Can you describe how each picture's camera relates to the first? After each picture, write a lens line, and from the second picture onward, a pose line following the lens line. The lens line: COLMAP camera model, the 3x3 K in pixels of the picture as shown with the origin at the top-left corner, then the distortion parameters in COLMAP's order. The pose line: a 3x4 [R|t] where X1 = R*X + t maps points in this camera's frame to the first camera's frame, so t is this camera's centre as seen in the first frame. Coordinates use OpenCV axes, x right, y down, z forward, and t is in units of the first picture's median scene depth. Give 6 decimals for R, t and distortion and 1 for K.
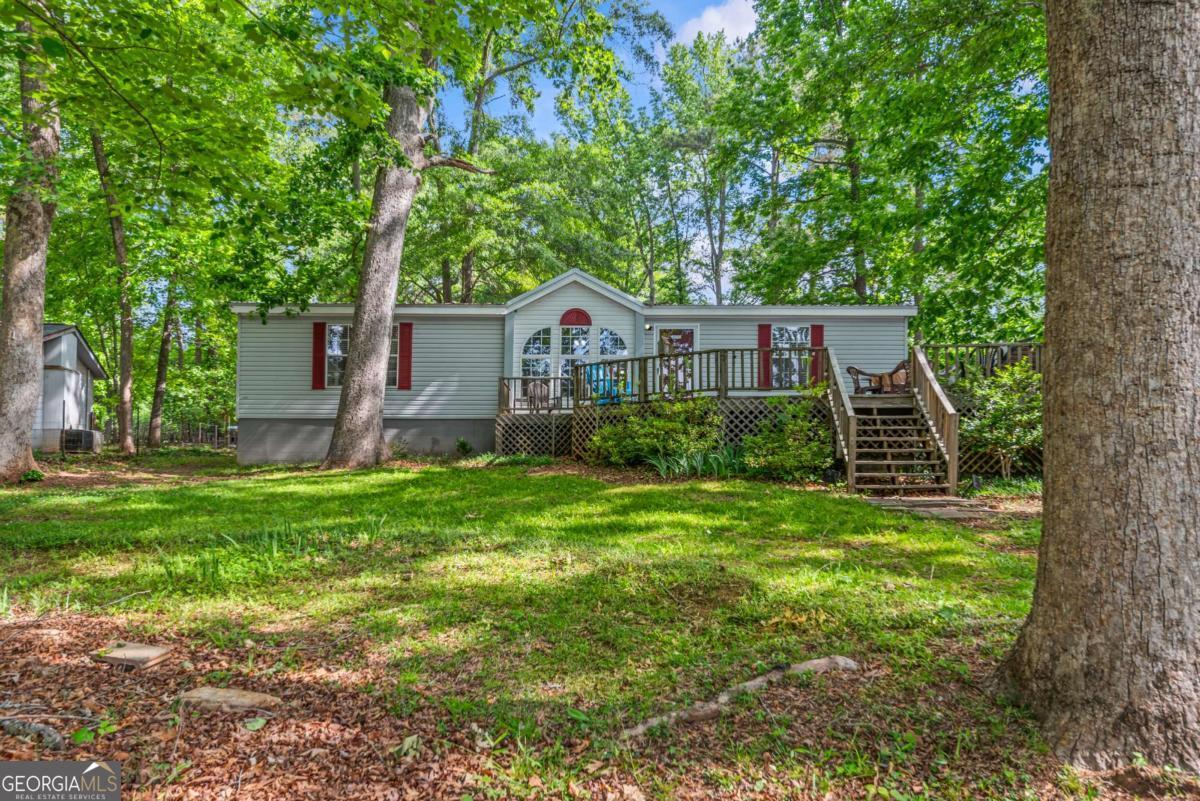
lens RADIAL K [[802.5, 0, 600.0], [0, 802.5, 400.5], [0, 0, 1]] dist [-0.000666, 0.000308]
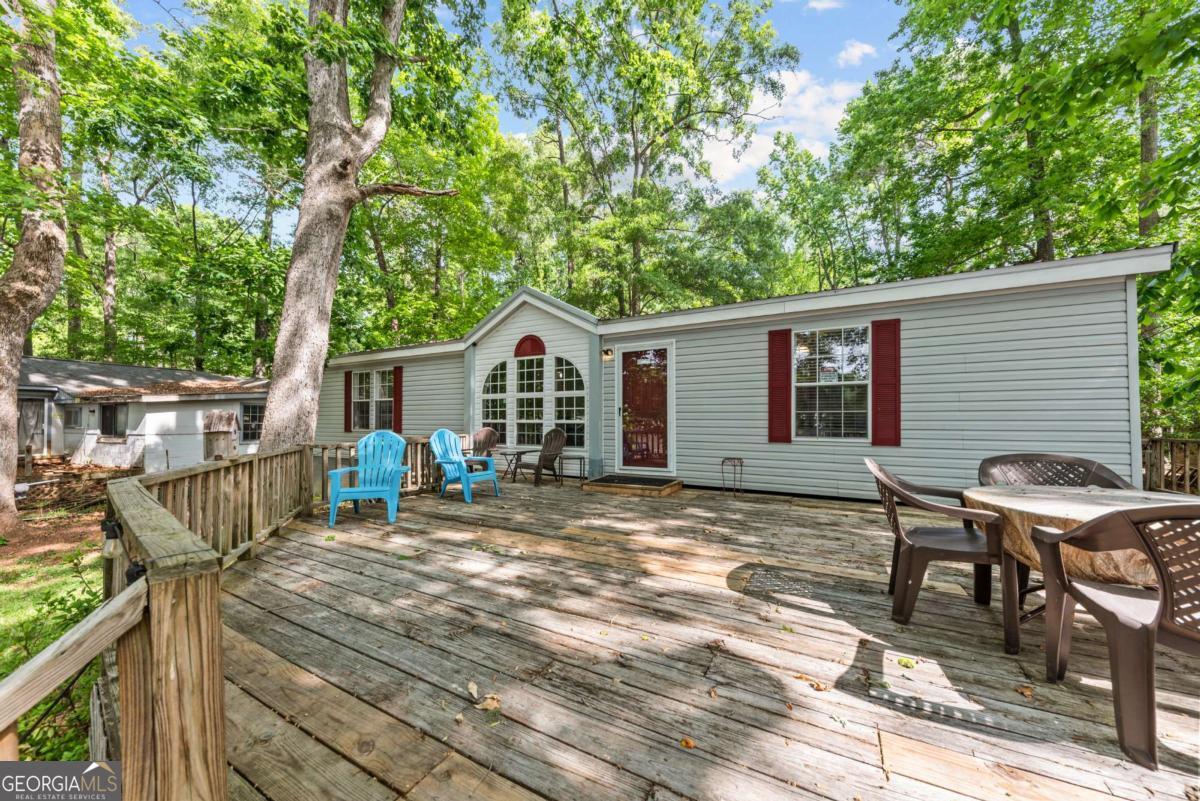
lens RADIAL K [[419.2, 0, 600.5], [0, 419.2, 415.7], [0, 0, 1]] dist [0.012652, -0.004531]
pose [[0.876454, -0.009016, -0.481400, 0.235621], [0.052327, 0.995686, 0.076620, -0.062329], [0.478633, -0.092344, 0.873146, 0.658588]]
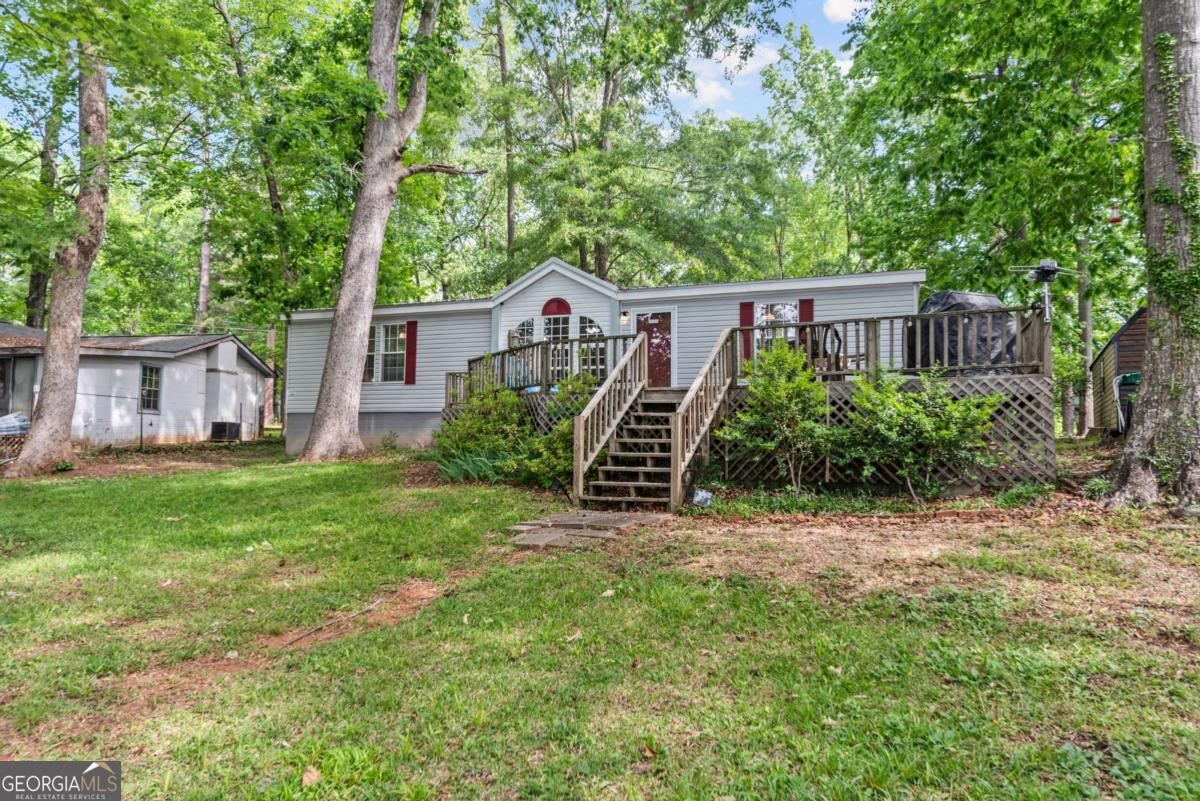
lens RADIAL K [[802.5, 0, 600.0], [0, 802.5, 400.5], [0, 0, 1]] dist [-0.000666, 0.000308]
pose [[0.936227, -0.017934, -0.350939, 0.364189], [0.028665, 0.999266, 0.025406, -0.011815], [0.350225, -0.033845, 0.936054, 0.090627]]
